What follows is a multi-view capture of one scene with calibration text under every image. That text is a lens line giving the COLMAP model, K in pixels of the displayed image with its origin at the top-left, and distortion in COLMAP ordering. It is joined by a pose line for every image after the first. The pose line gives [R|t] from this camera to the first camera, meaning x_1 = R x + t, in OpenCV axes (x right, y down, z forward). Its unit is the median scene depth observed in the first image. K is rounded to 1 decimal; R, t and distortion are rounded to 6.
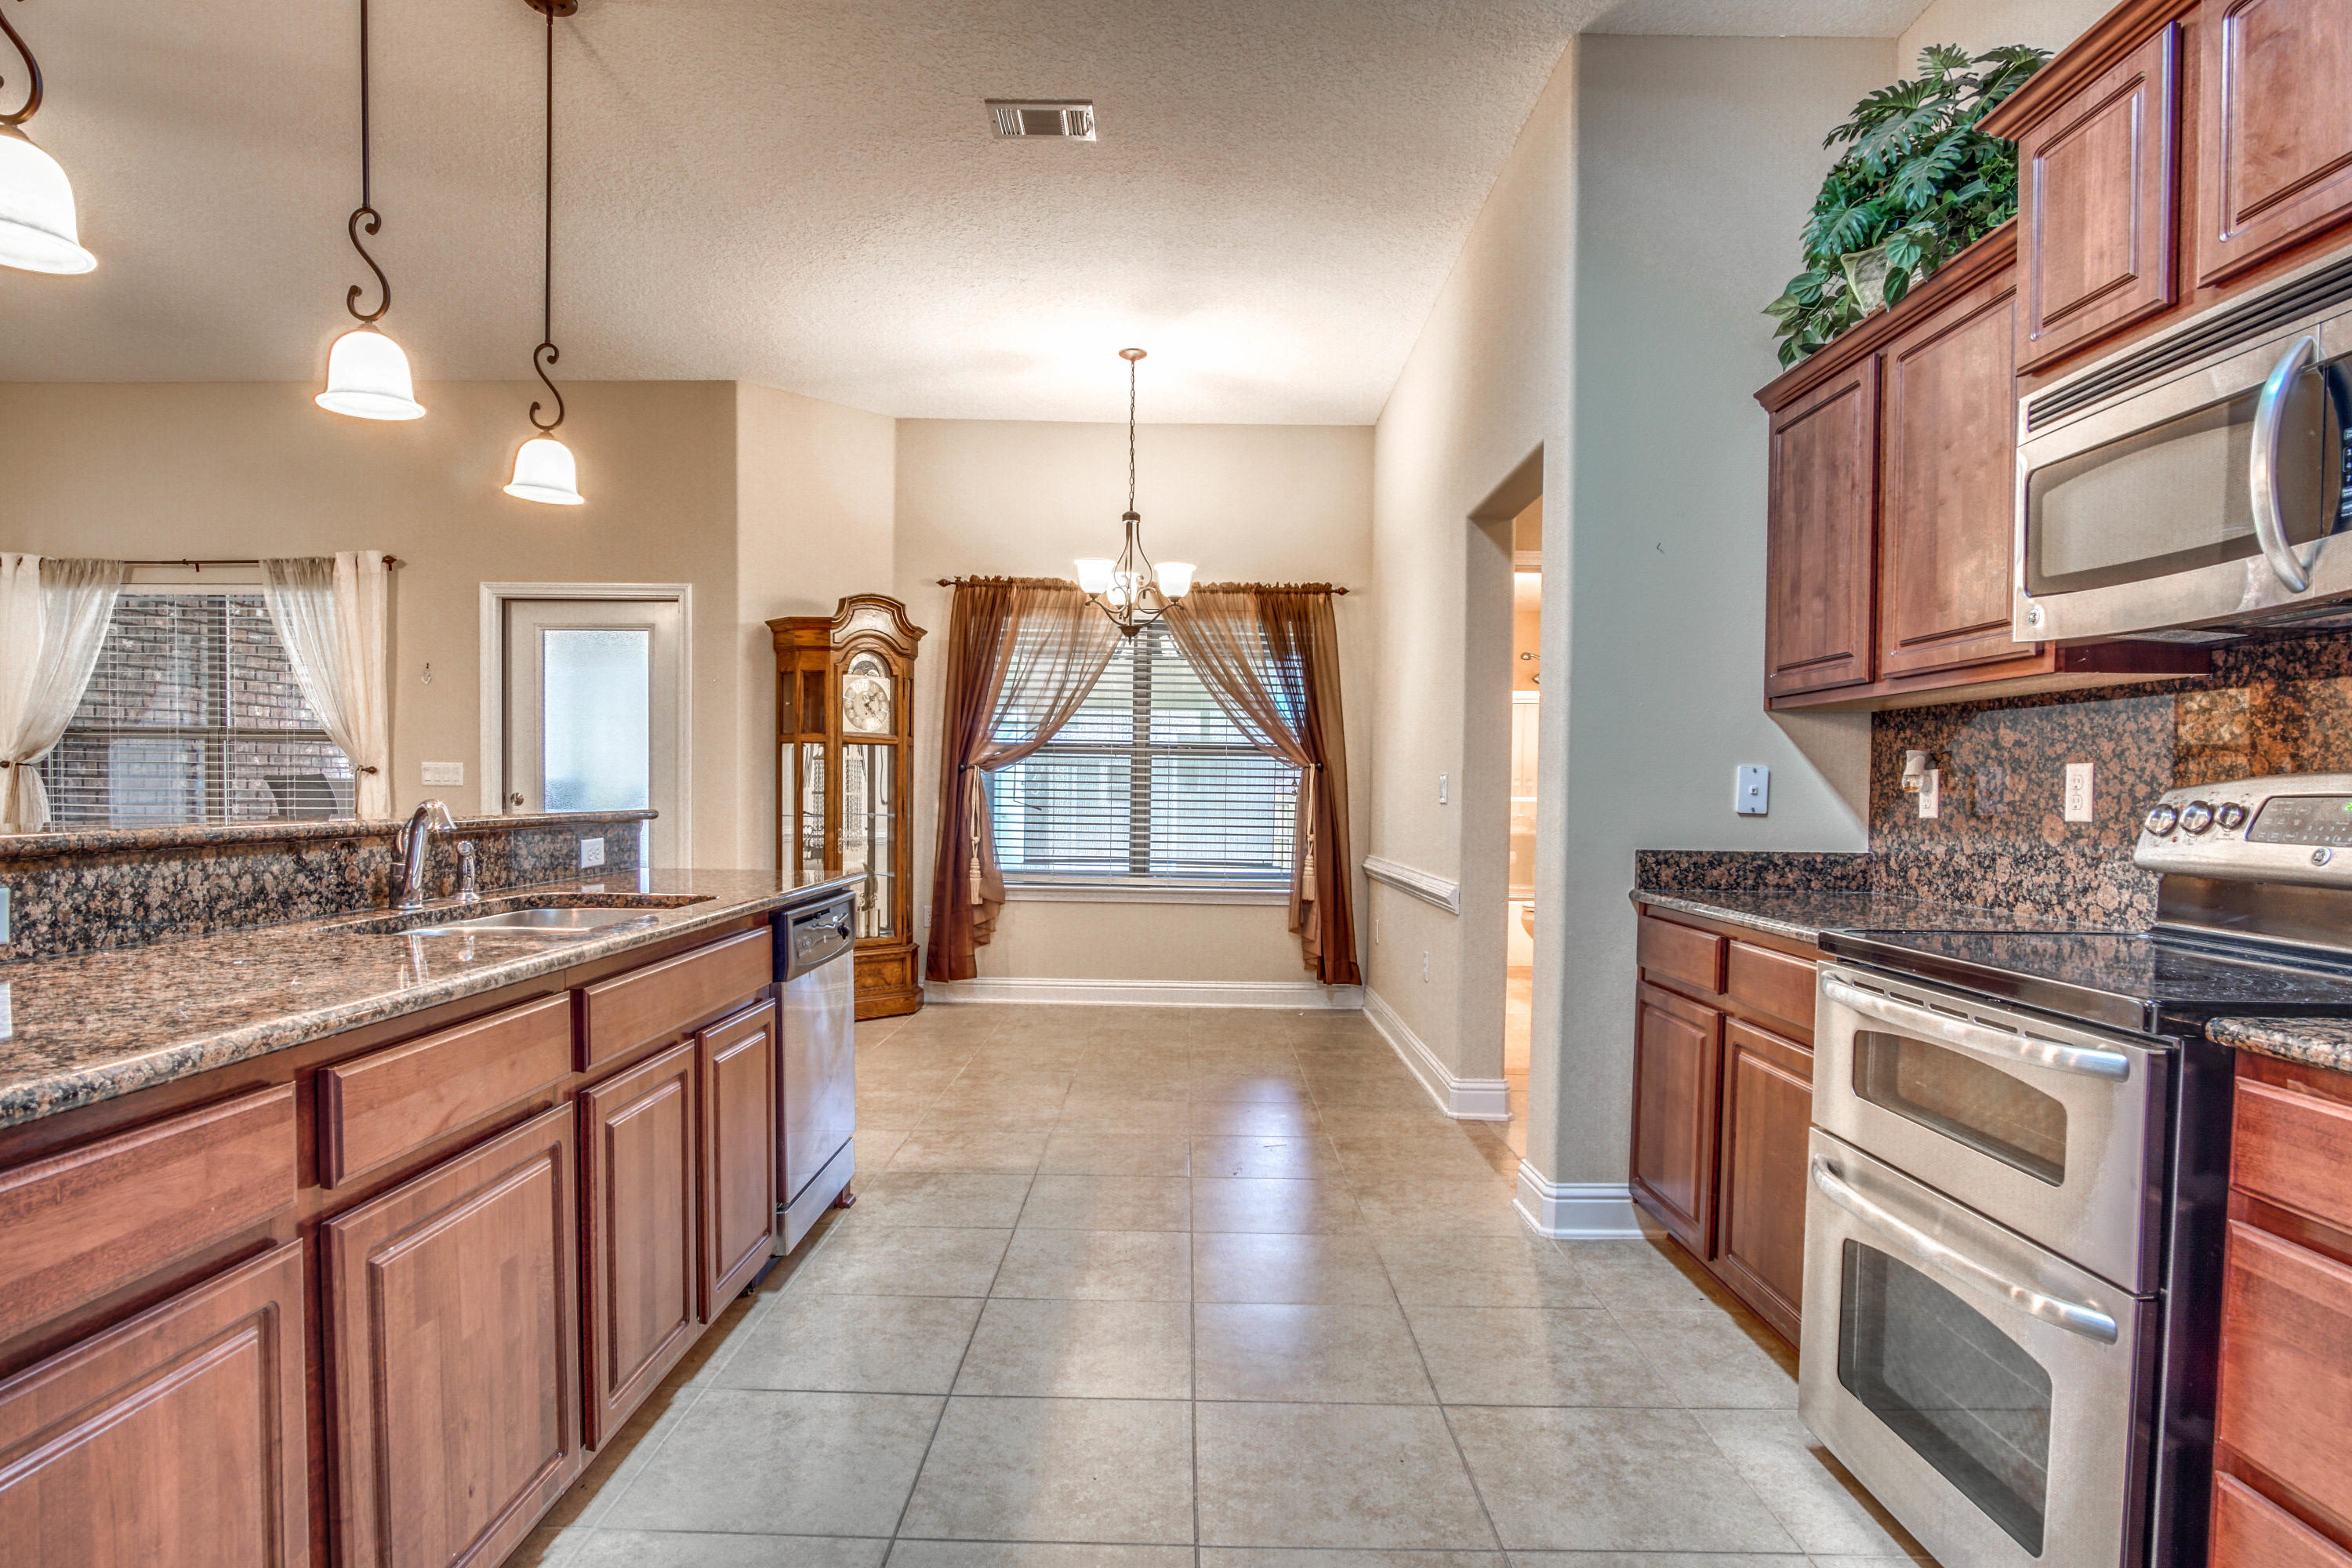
lens RADIAL K [[1258.3, 0, 1169.9], [0, 1258.3, 801.9], [0, 0, 1]] dist [-0.033752, 0.007872]
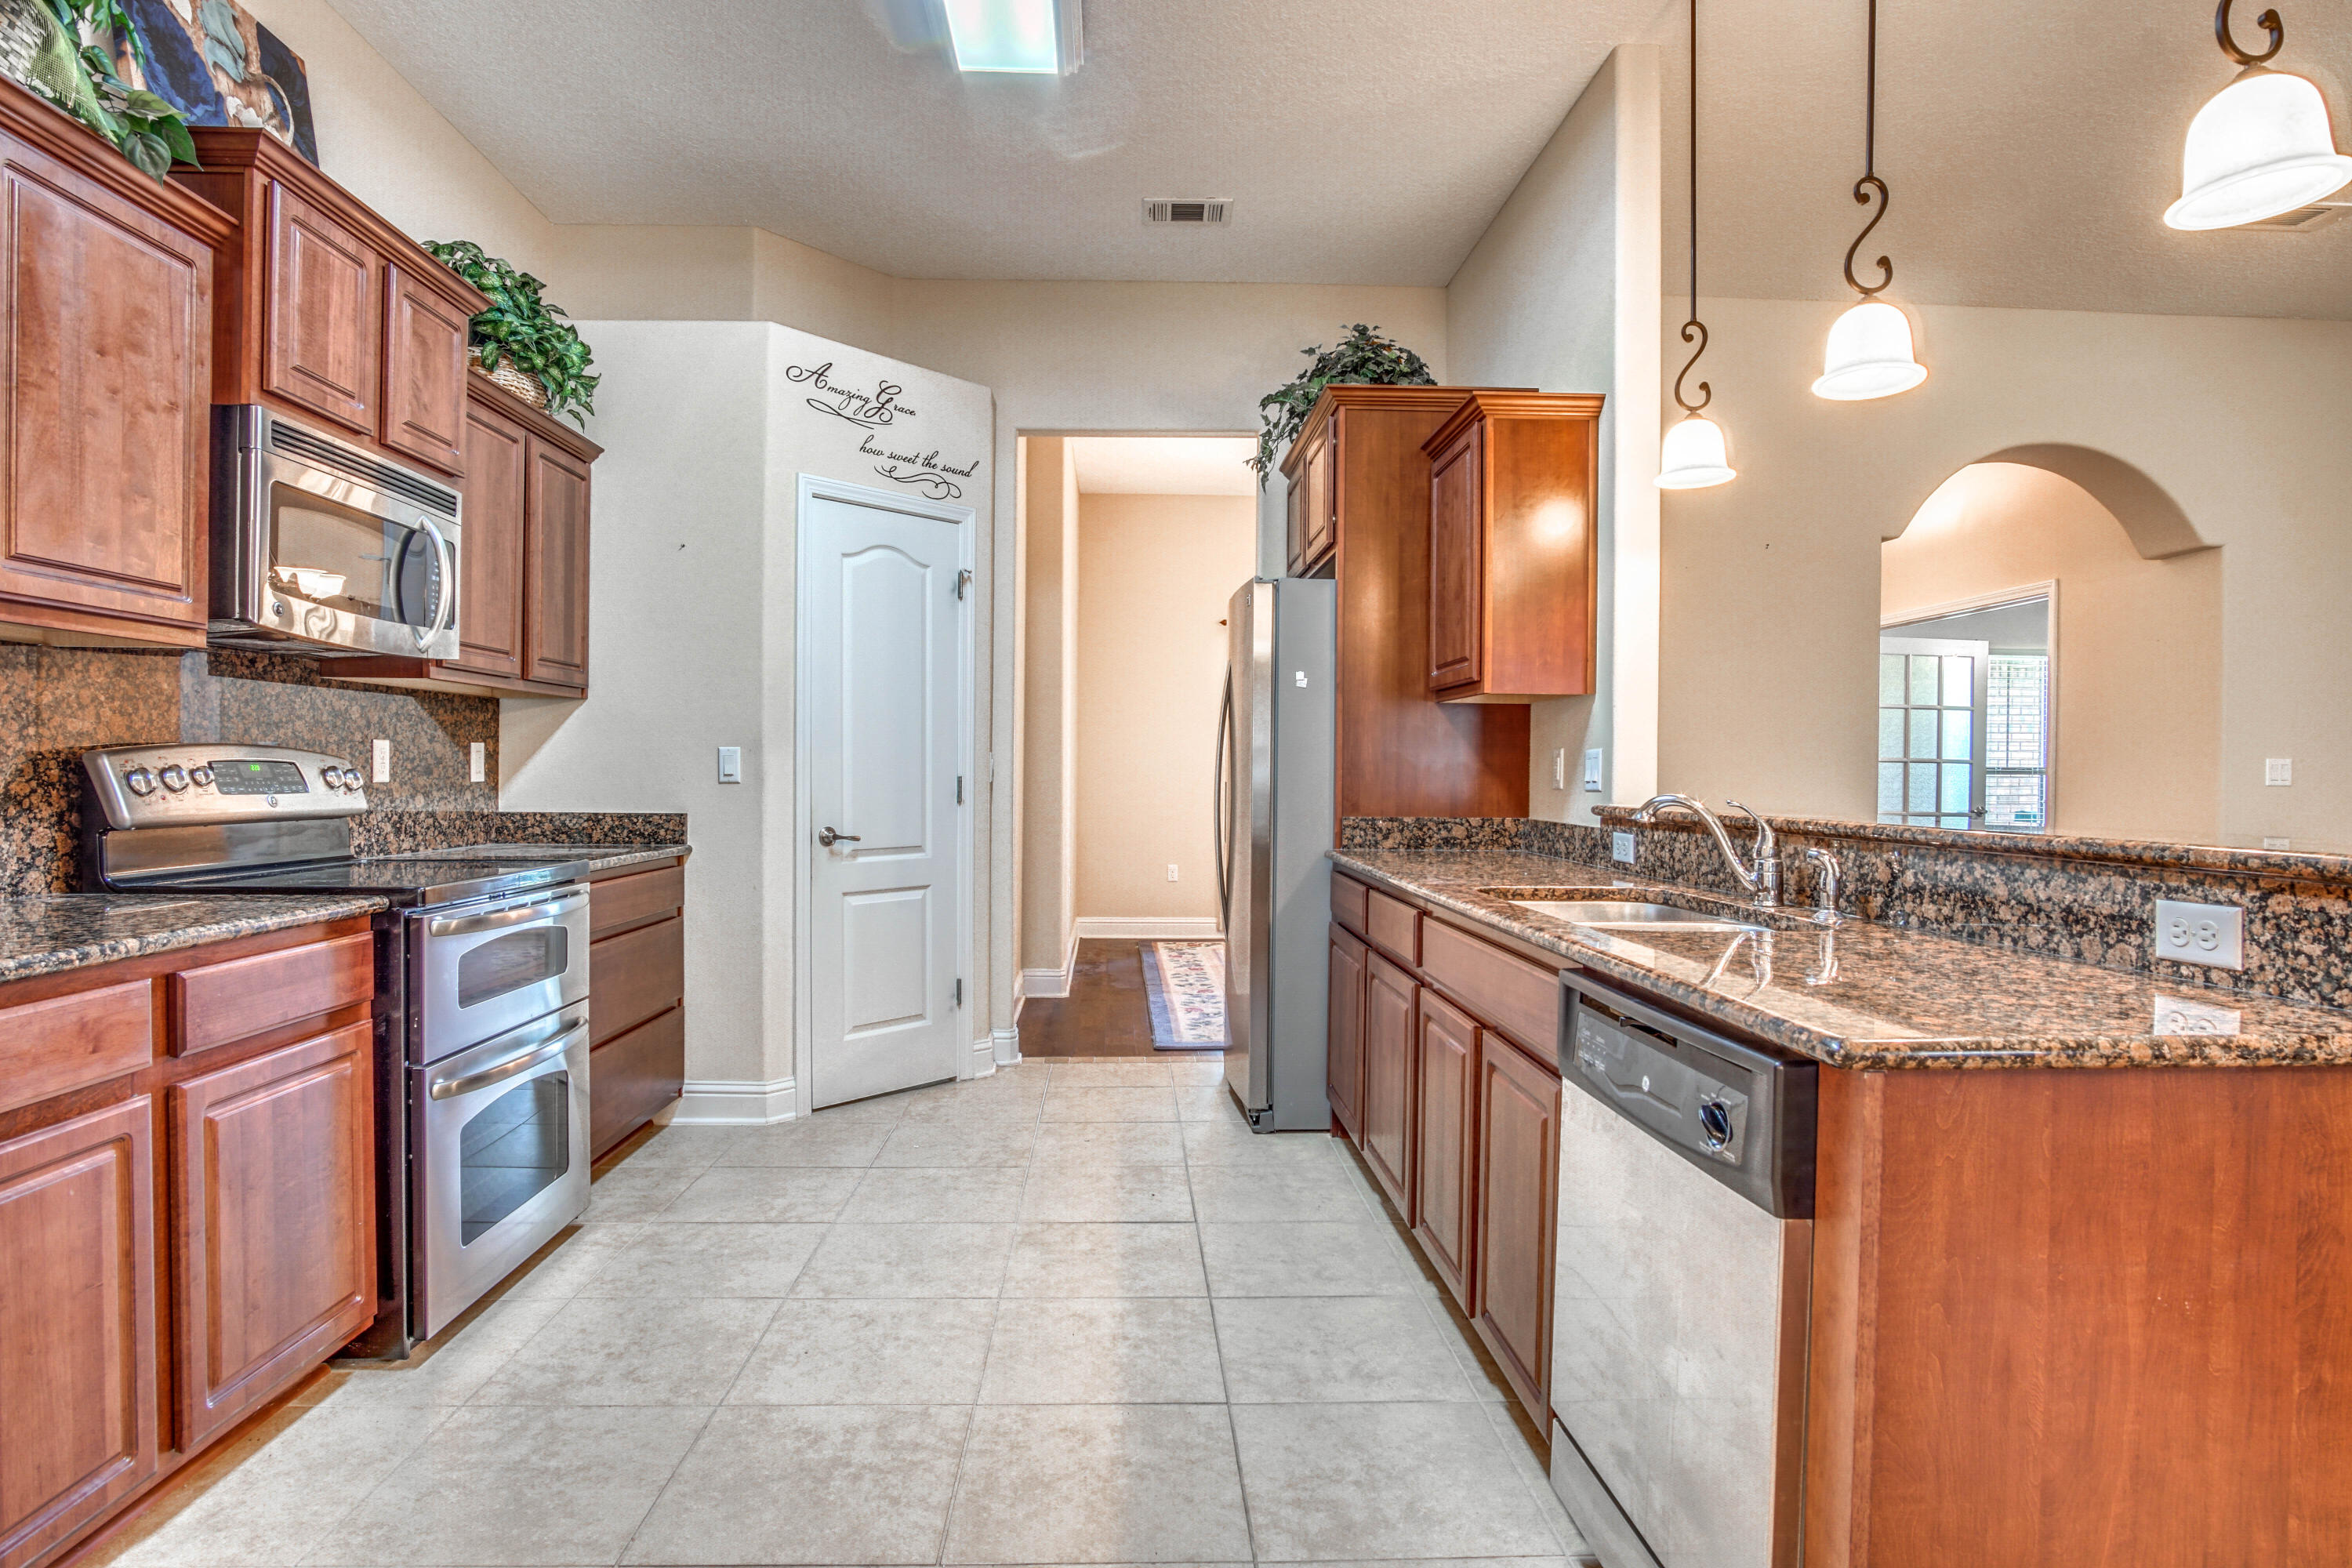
lens RADIAL K [[1258.3, 0, 1173.0], [0, 1258.3, 784.2], [0, 0, 1]] dist [-0.033752, 0.007872]
pose [[-0.998185, -0.013699, -0.058651, -0.064652], [-0.014802, 0.999721, 0.018425, -0.015252], [0.058383, 0.019260, -0.998108, 1.900725]]
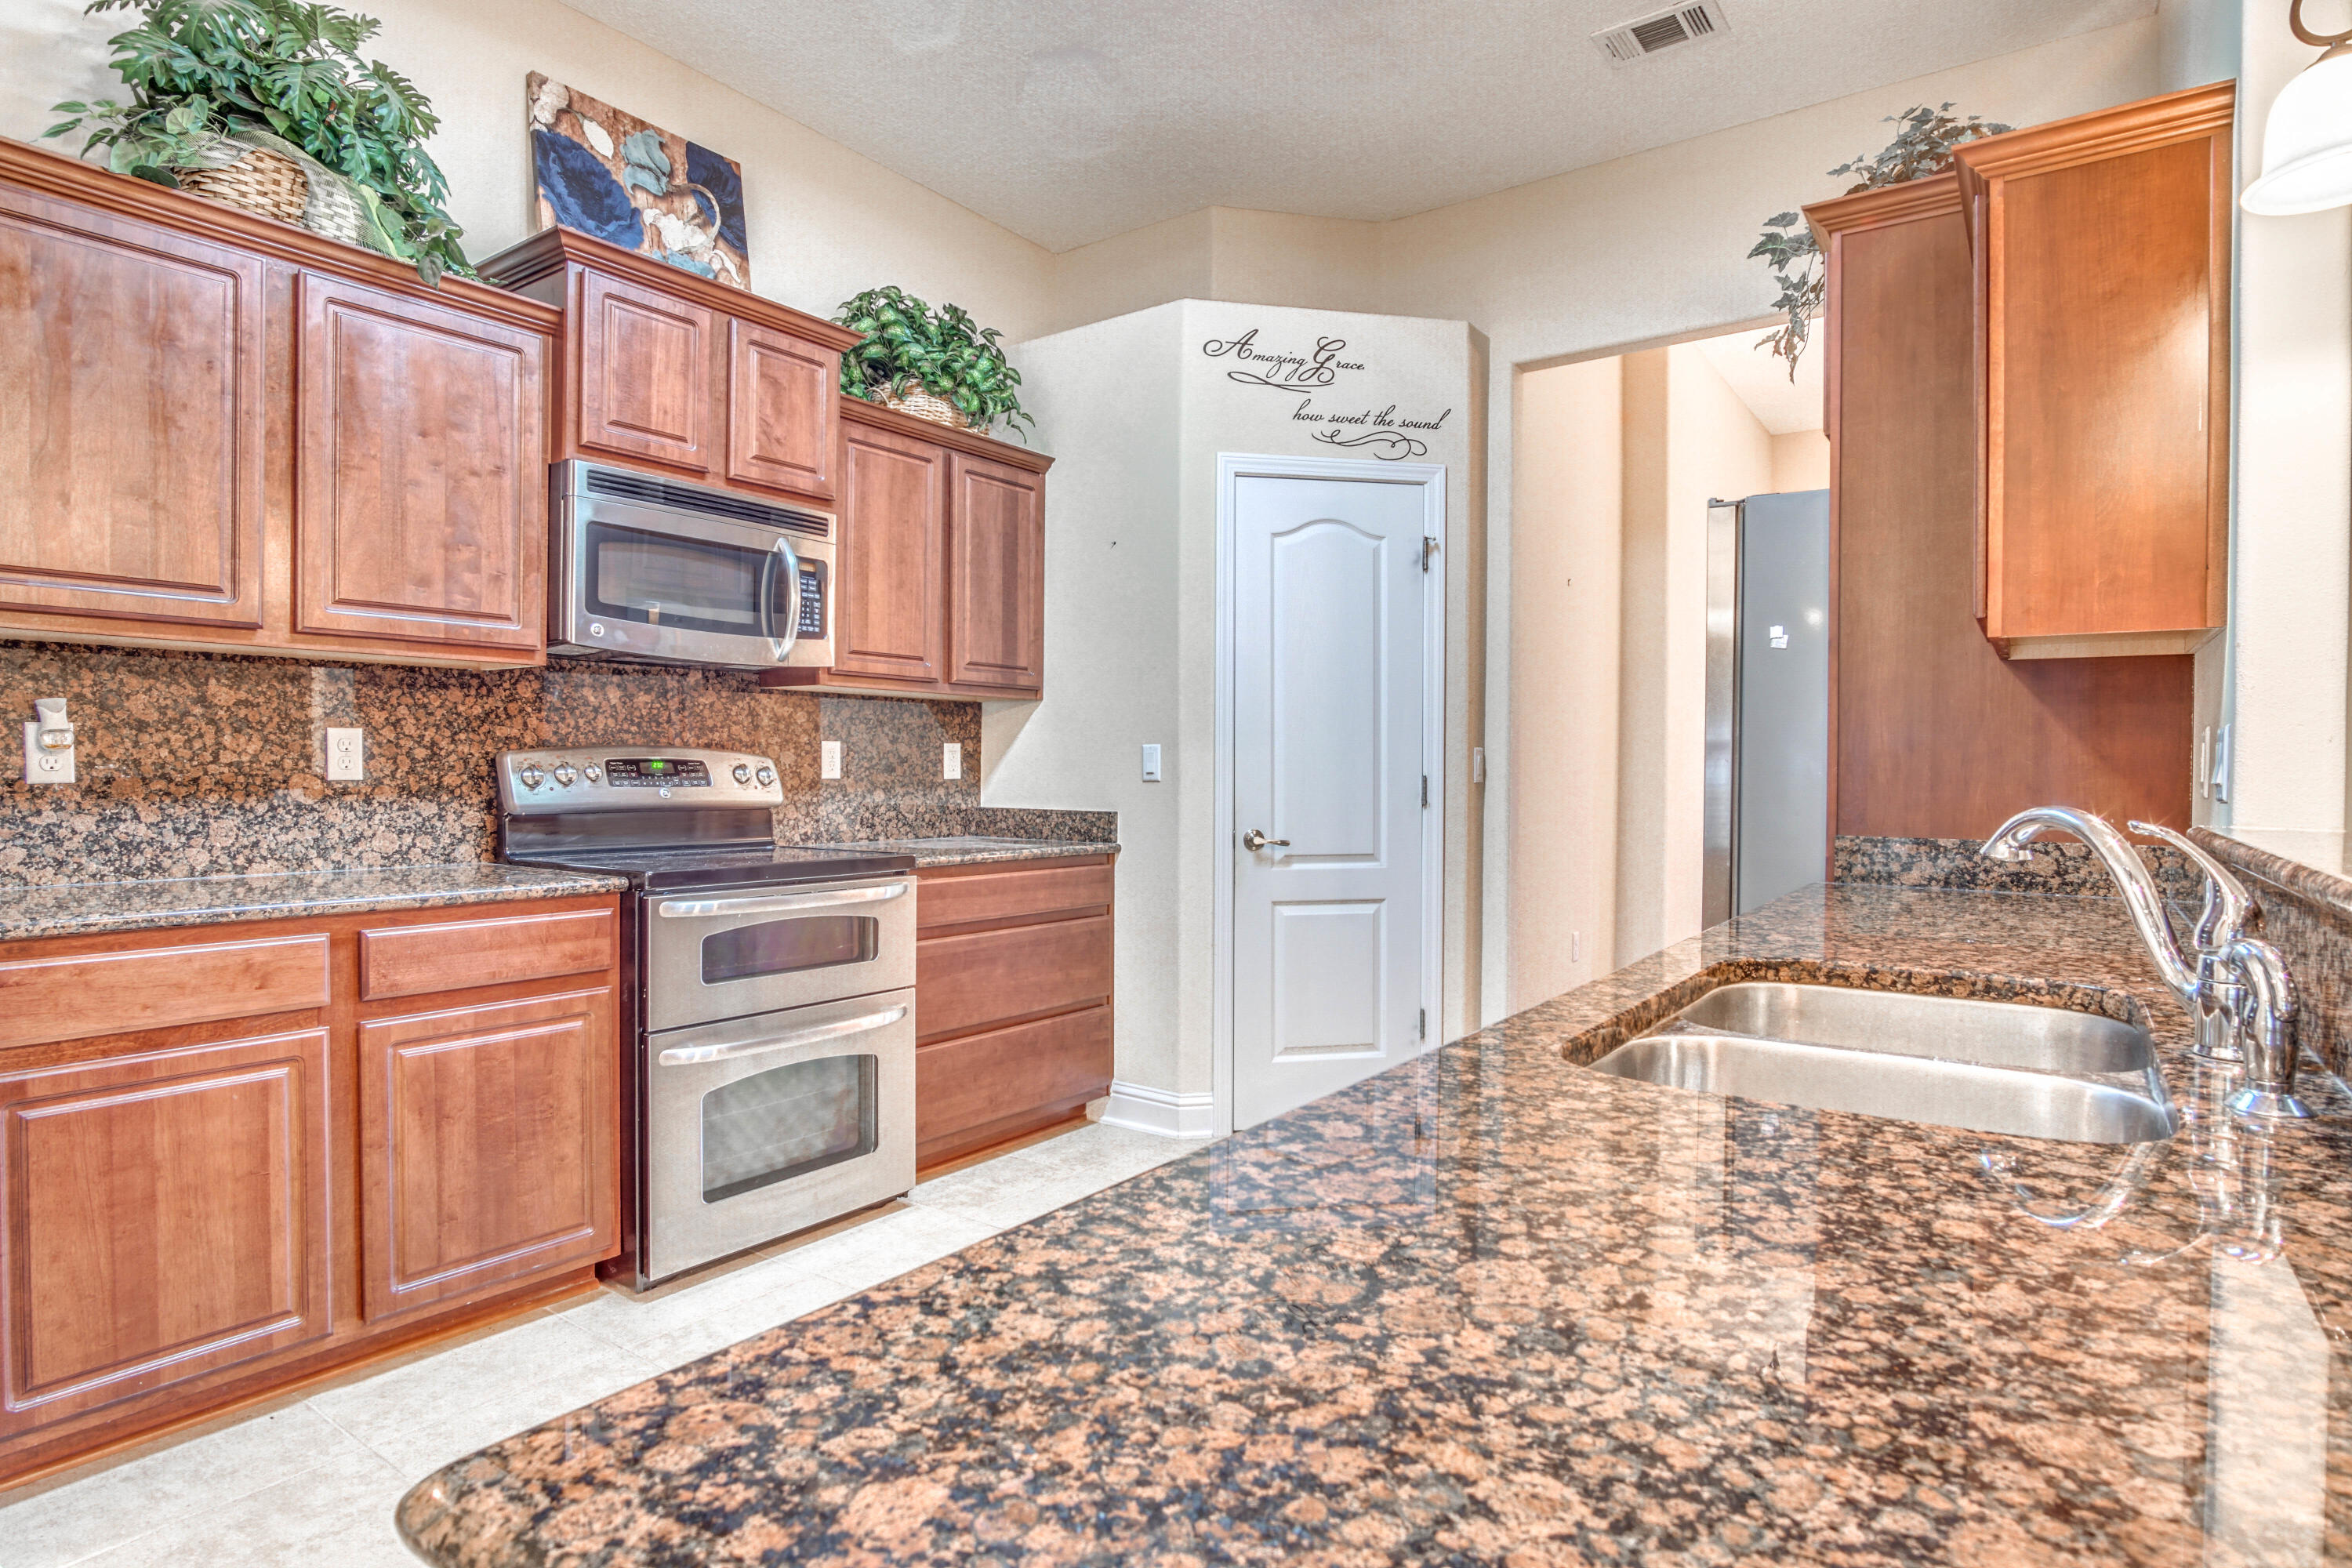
lens RADIAL K [[1258.3, 0, 1170.7], [0, 1258.3, 783.8], [0, 0, 1]] dist [-0.033752, 0.007872]
pose [[-0.819244, -0.019617, 0.573110, -0.530972], [-0.007281, 0.999690, 0.023810, -0.013138], [-0.573399, 0.015333, -0.819133, 1.522115]]
